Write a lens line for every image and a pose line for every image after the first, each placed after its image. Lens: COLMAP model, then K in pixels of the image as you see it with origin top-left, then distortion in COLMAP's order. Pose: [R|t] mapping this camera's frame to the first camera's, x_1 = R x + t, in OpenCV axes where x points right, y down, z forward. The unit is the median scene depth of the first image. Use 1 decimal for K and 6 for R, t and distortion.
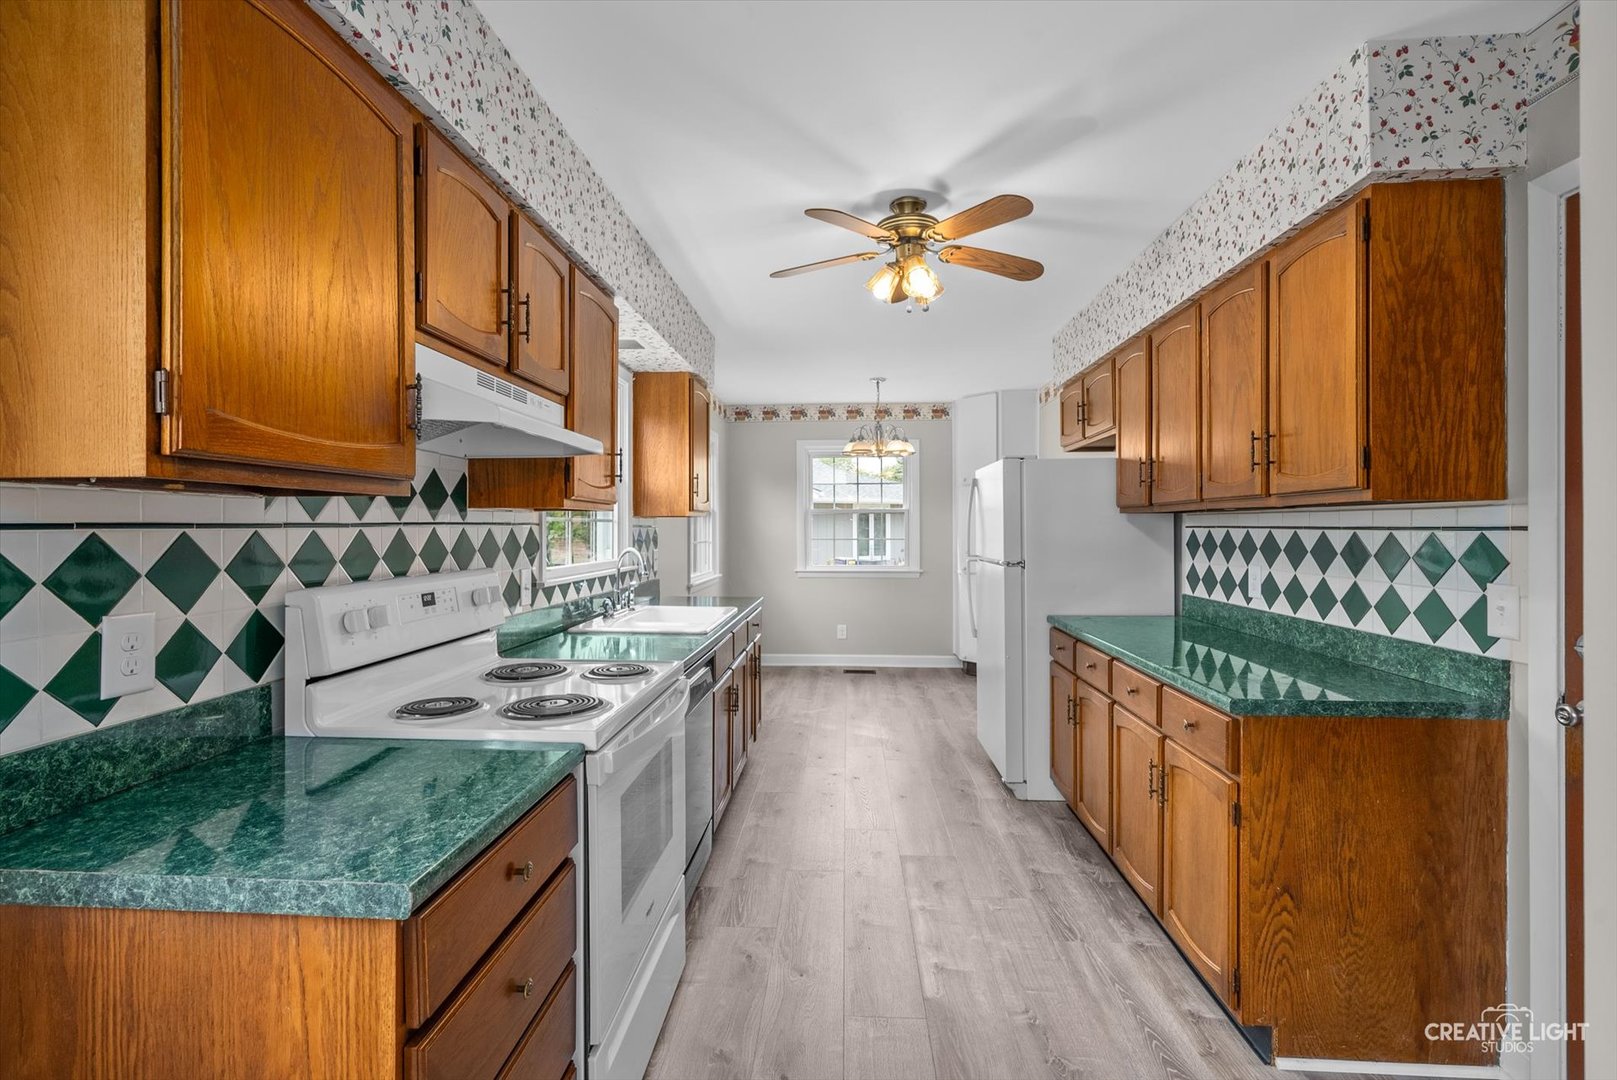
lens RADIAL K [[741.0, 0, 808.5], [0, 741.0, 540.0], [0, 0, 1]] dist [-0.001696, -0.000264]
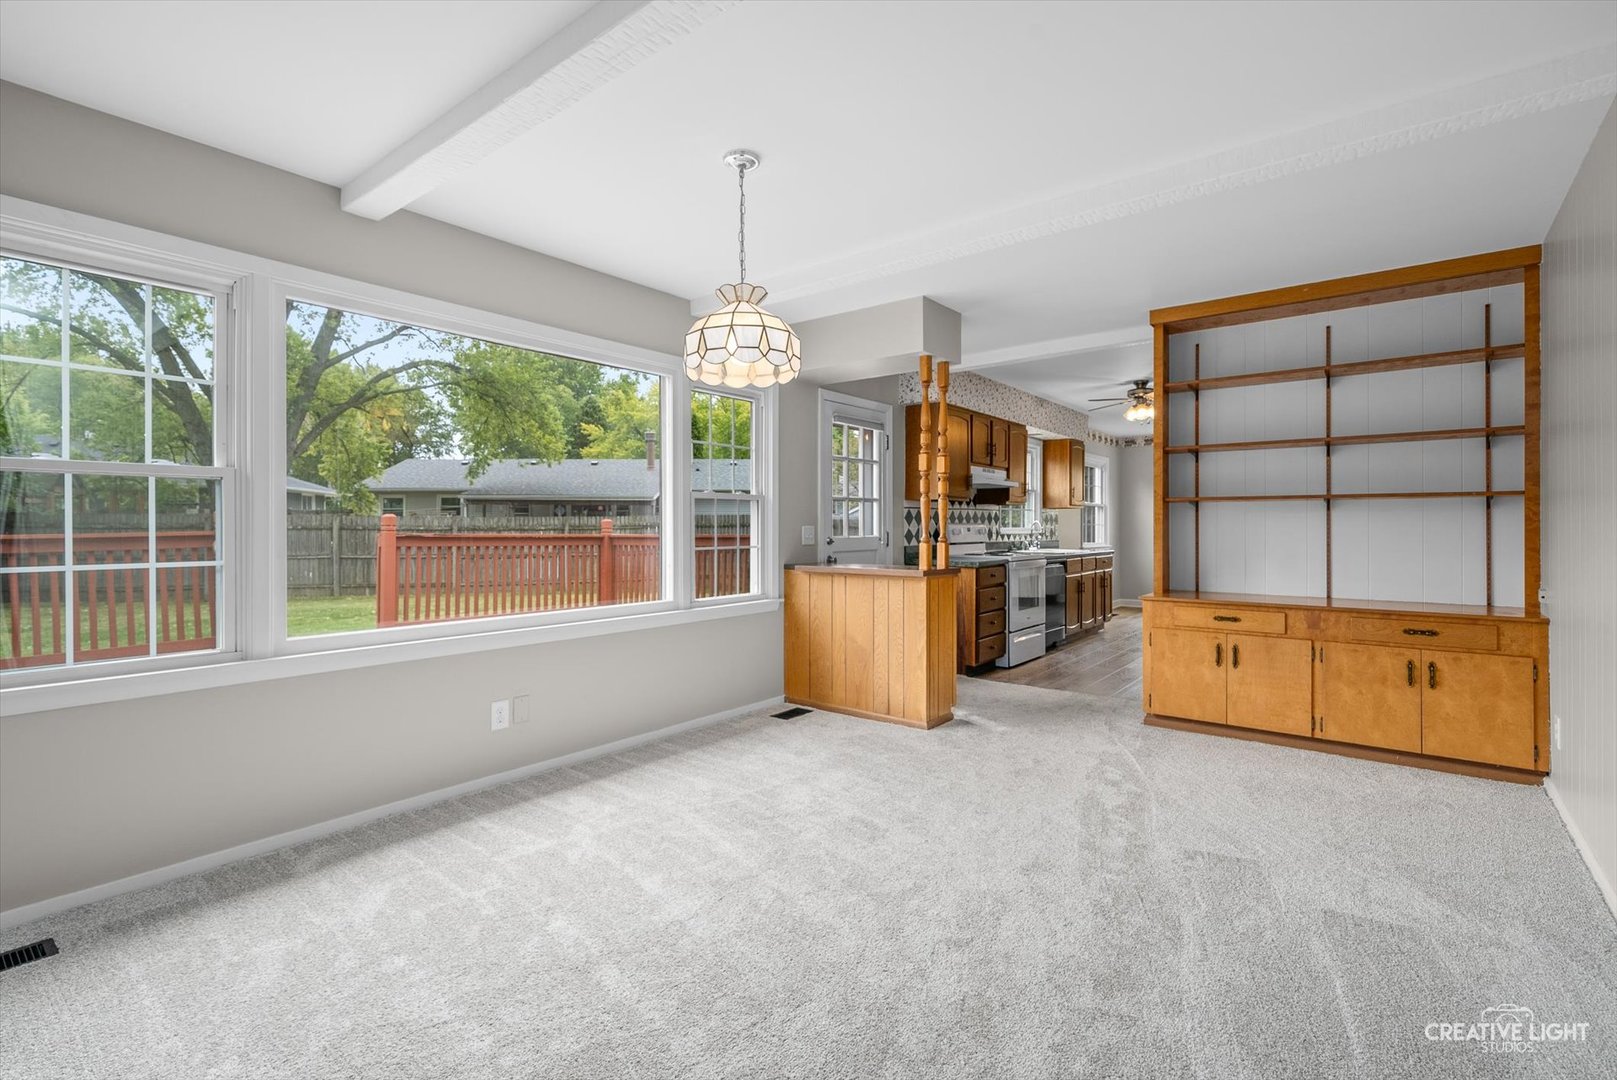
lens RADIAL K [[741.0, 0, 808.5], [0, 741.0, 540.0], [0, 0, 1]] dist [-0.001696, -0.000264]
pose [[0.822499, 0.003720, -0.568754, 0.767702], [-0.005083, 0.999987, -0.000810, 0.116990], [0.568744, 0.003557, 0.822507, -2.061854]]
